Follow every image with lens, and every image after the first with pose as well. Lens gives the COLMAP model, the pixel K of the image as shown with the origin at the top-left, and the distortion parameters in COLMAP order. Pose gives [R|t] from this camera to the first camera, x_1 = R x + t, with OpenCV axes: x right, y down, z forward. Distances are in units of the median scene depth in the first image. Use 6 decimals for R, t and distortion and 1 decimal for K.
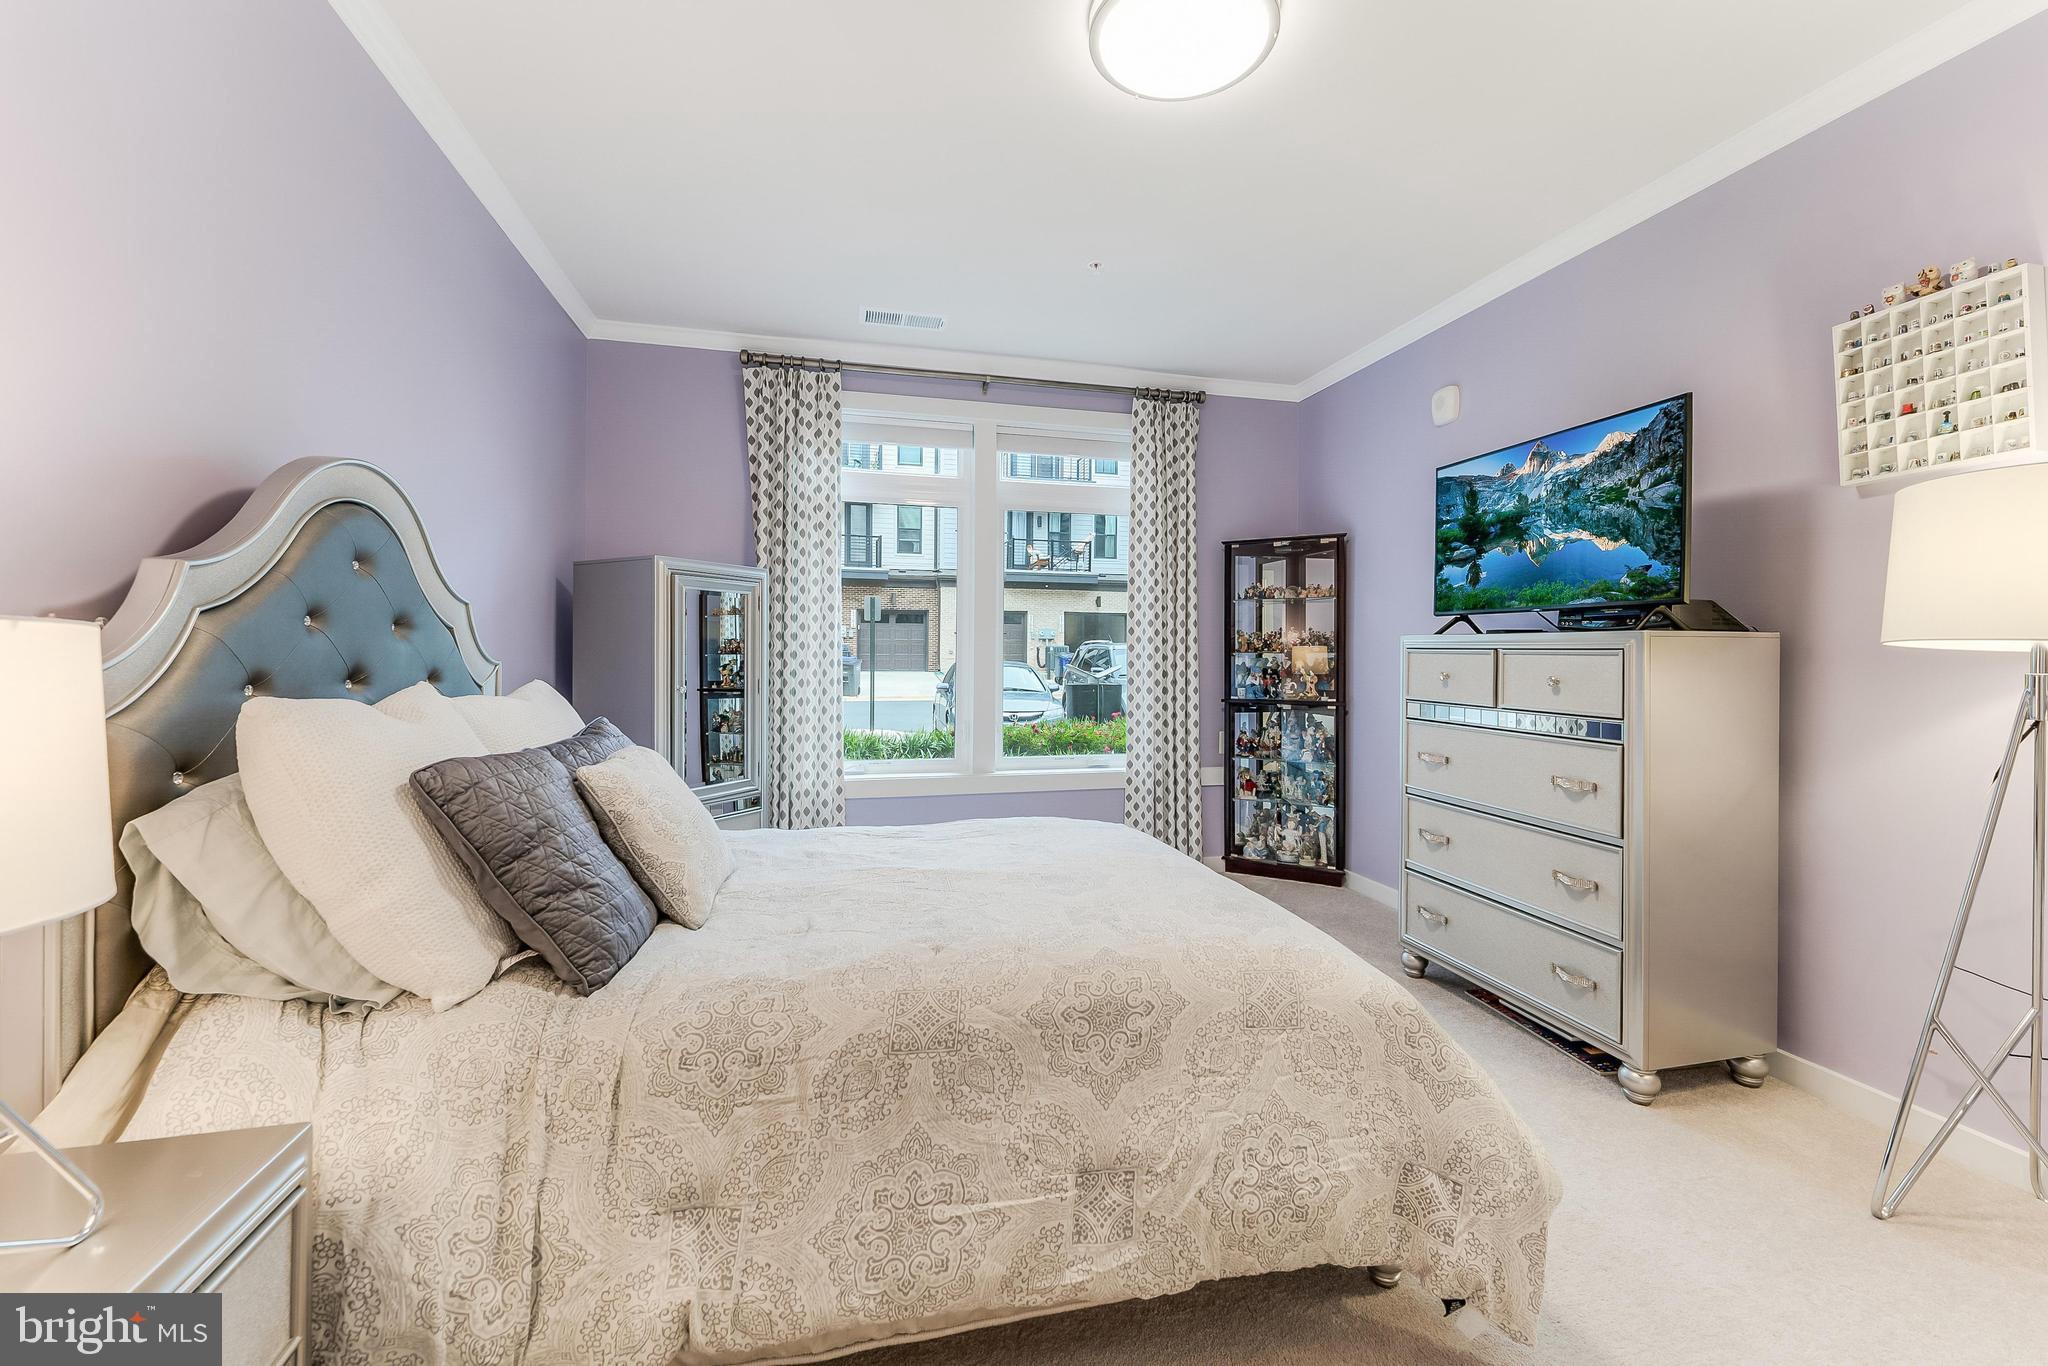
lens RADIAL K [[845.1, 0, 1045.1], [0, 845.1, 651.1], [0, 0, 1]] dist [0.000912, -0.001354]
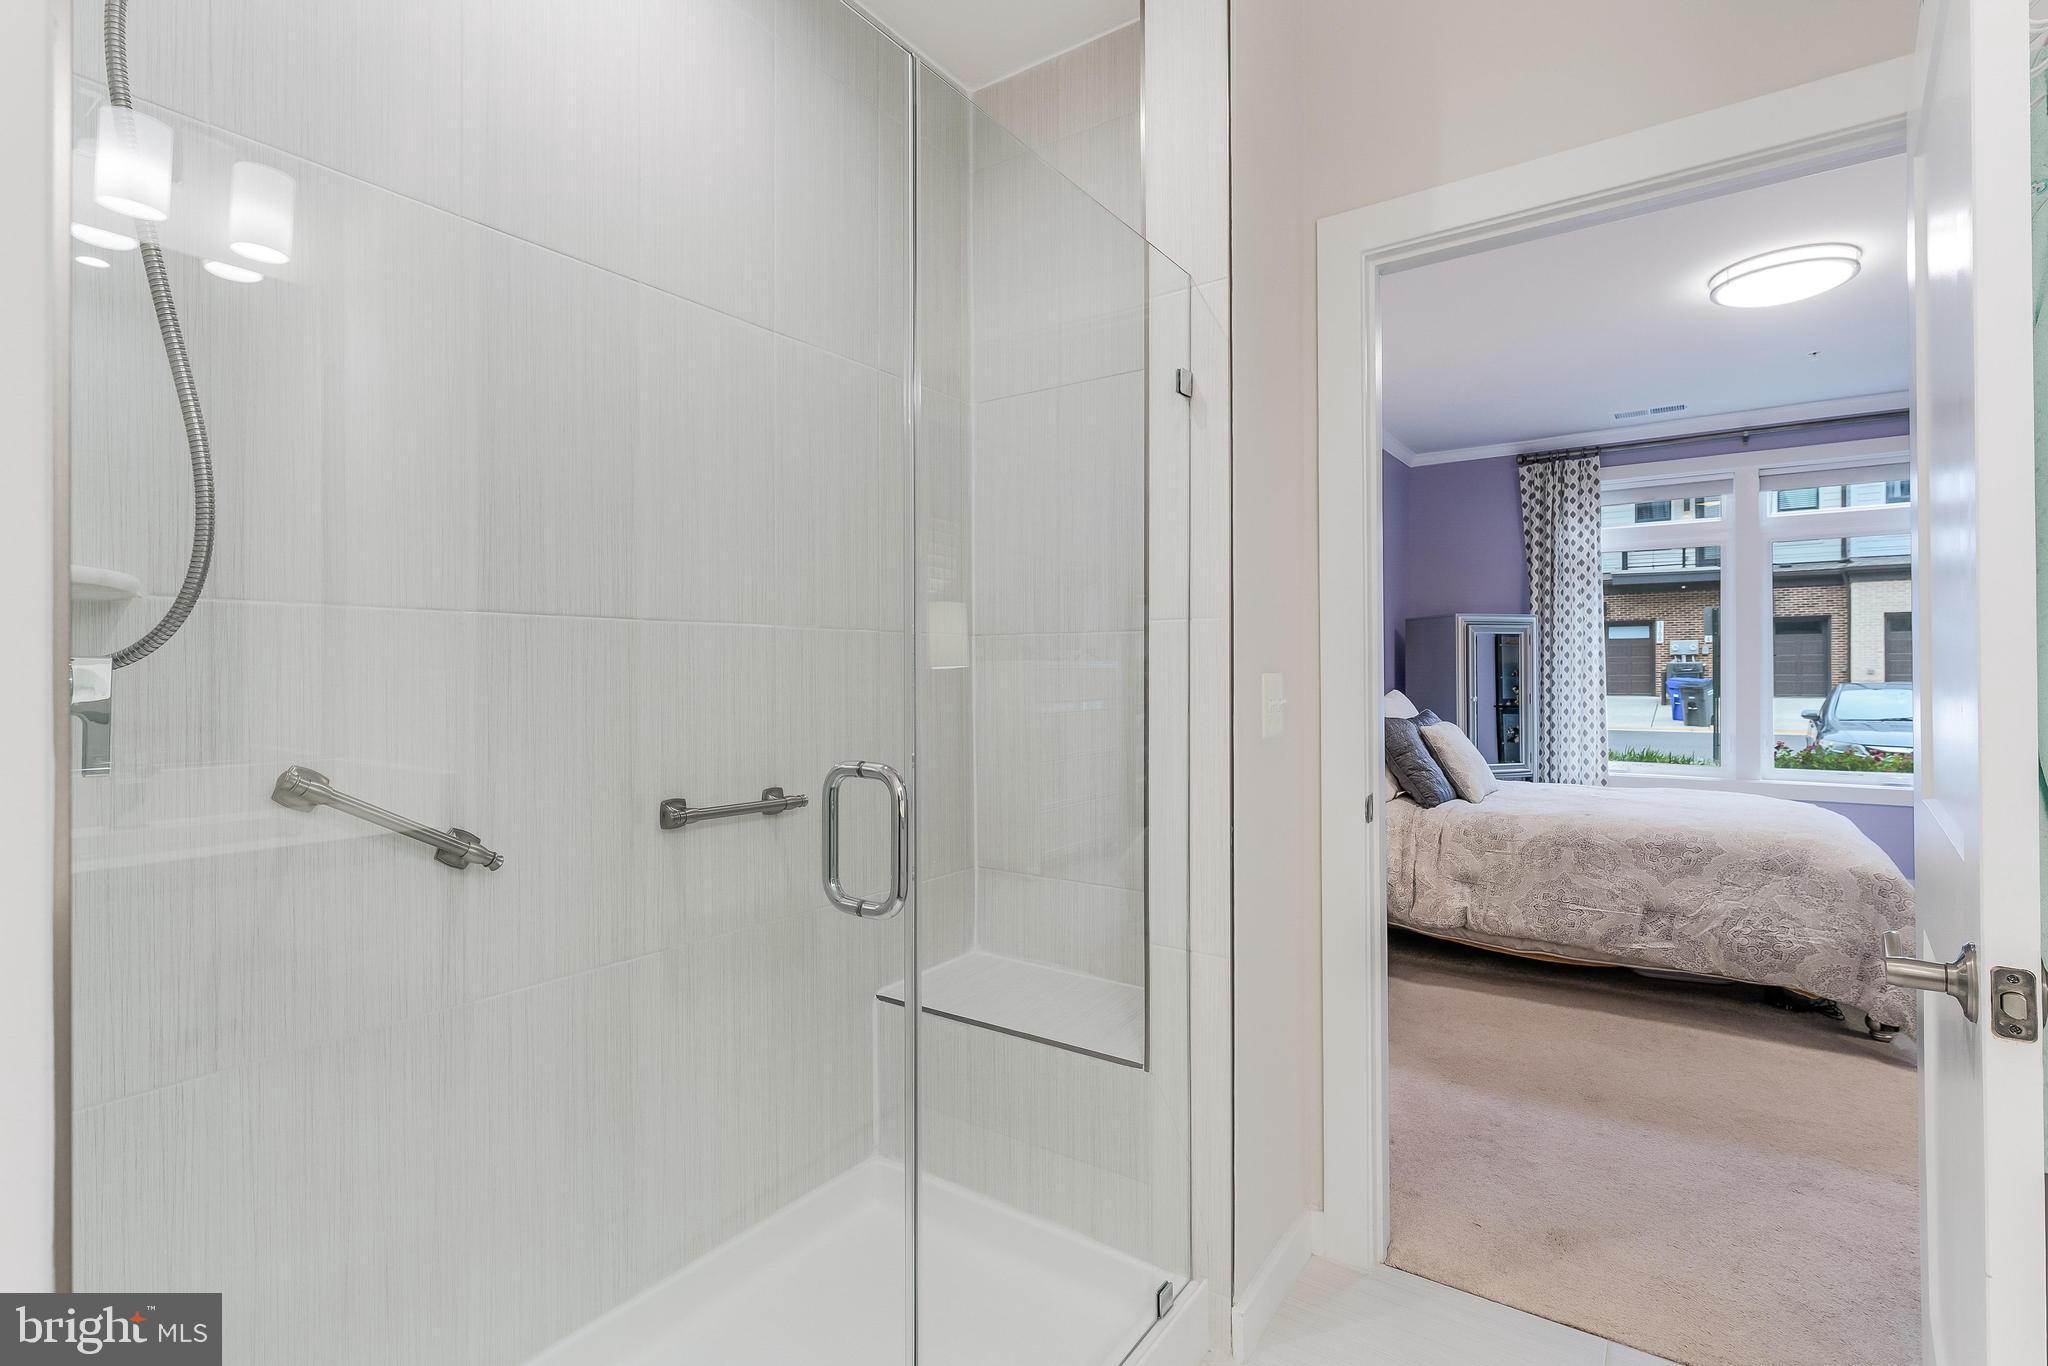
lens RADIAL K [[980.4, 0, 1016.7], [0, 980.4, 678.5], [0, 0, 1]] dist [0.001744, -0.000261]
pose [[0.653179, -0.004553, -0.757190, 0.429044], [0.008341, 0.999965, 0.001183, -0.001217], [0.757158, -0.007089, 0.653193, -0.902086]]
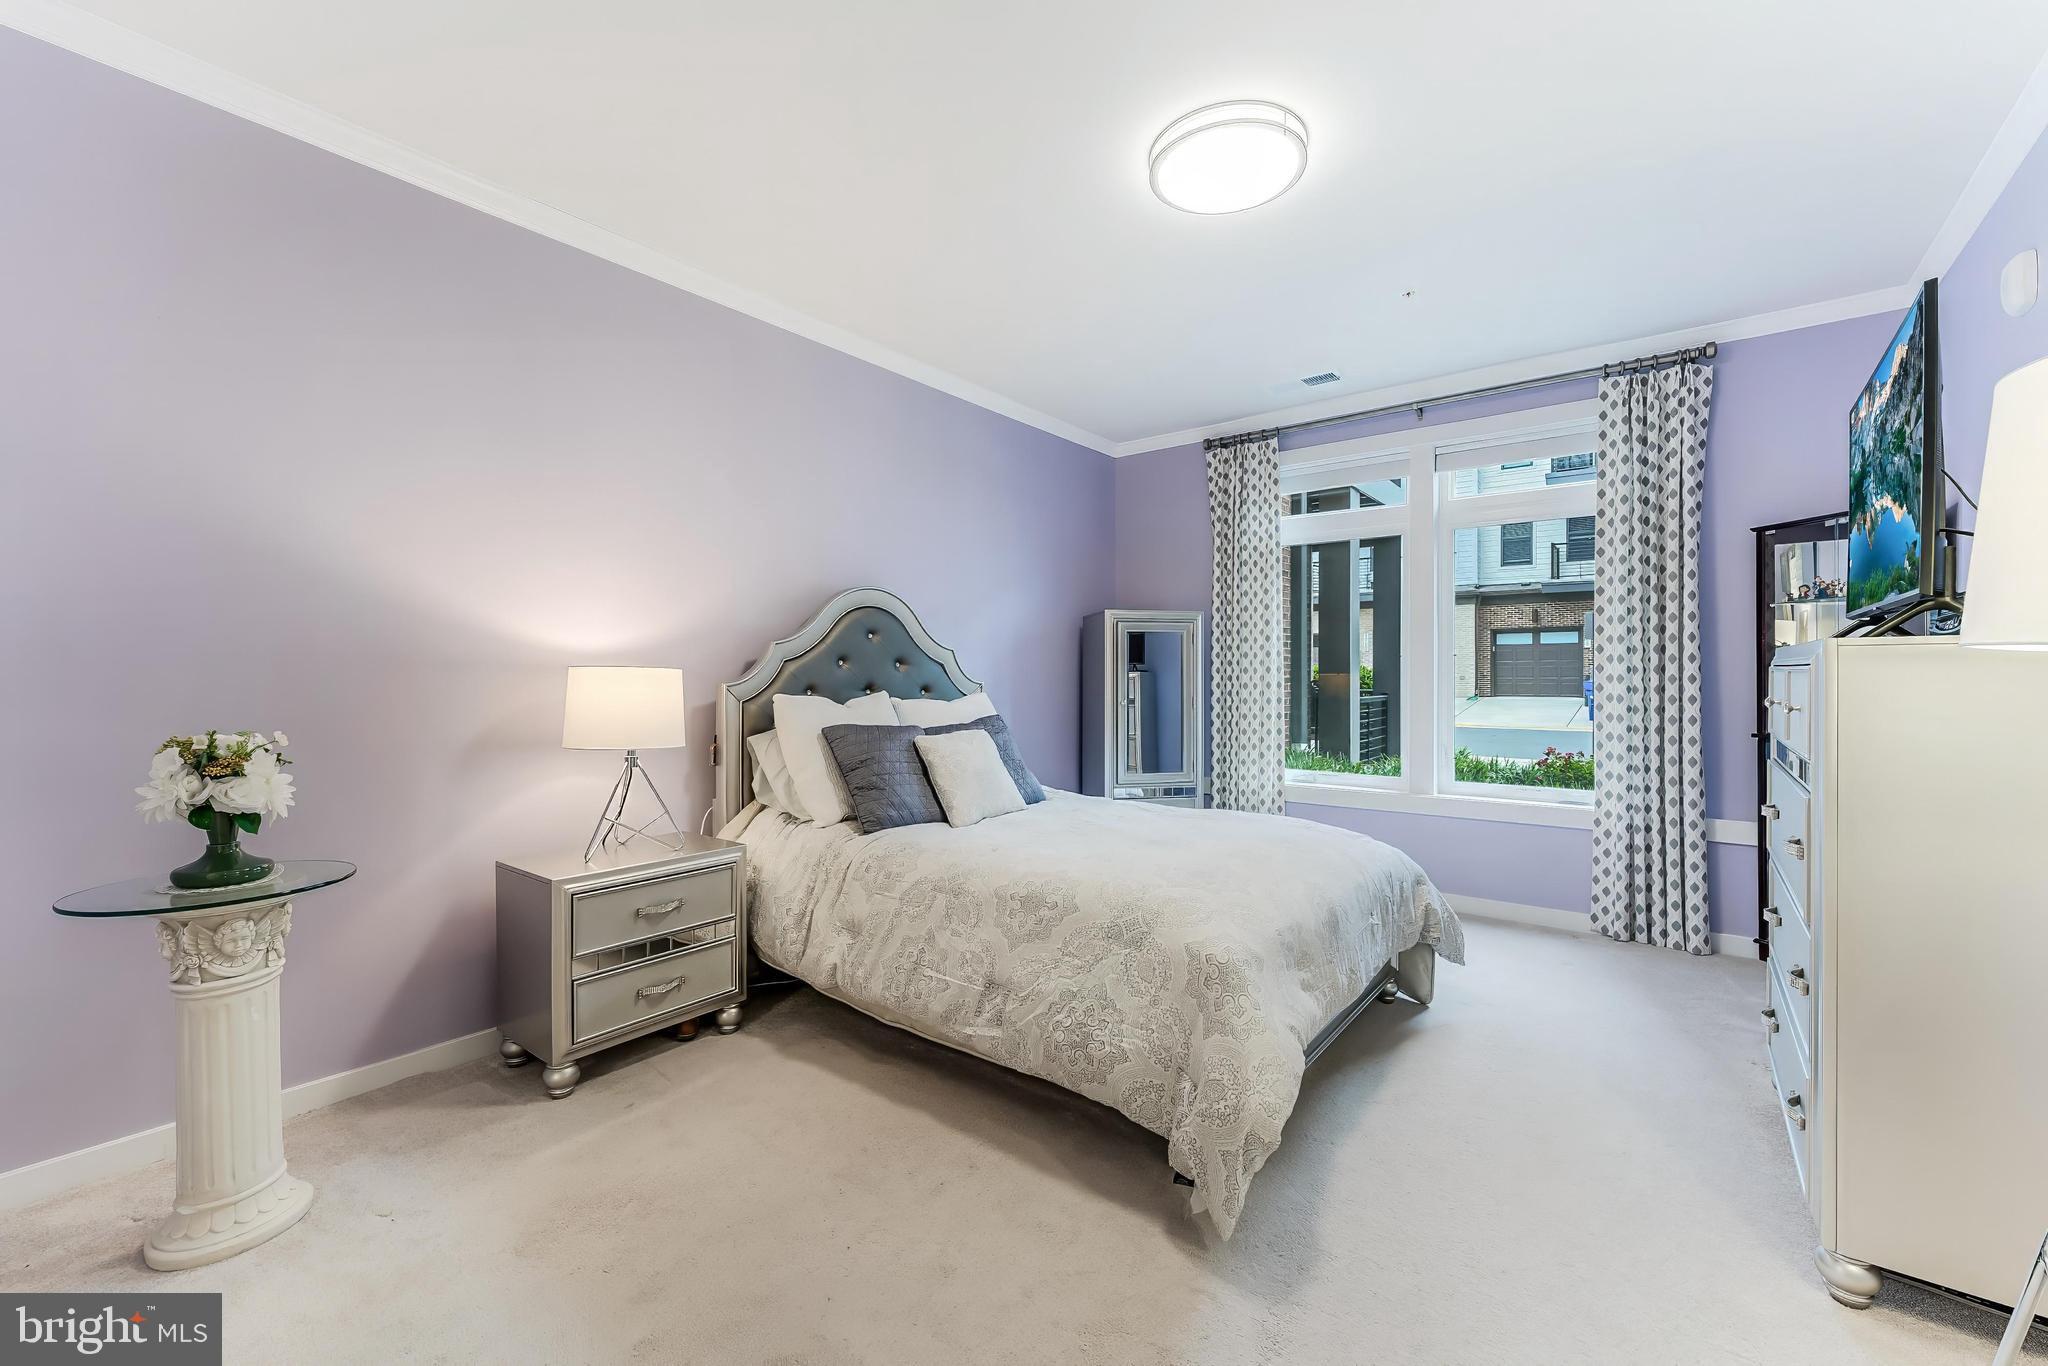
lens RADIAL K [[845.1, 0, 1030.4], [0, 845.1, 678.9], [0, 0, 1]] dist [0.000912, -0.001354]
pose [[0.605973, -0.003466, -0.795478, 0.677773], [0.005602, 0.999984, -0.000090, 0.005538], [0.795466, -0.004402, 0.605983, 0.020188]]
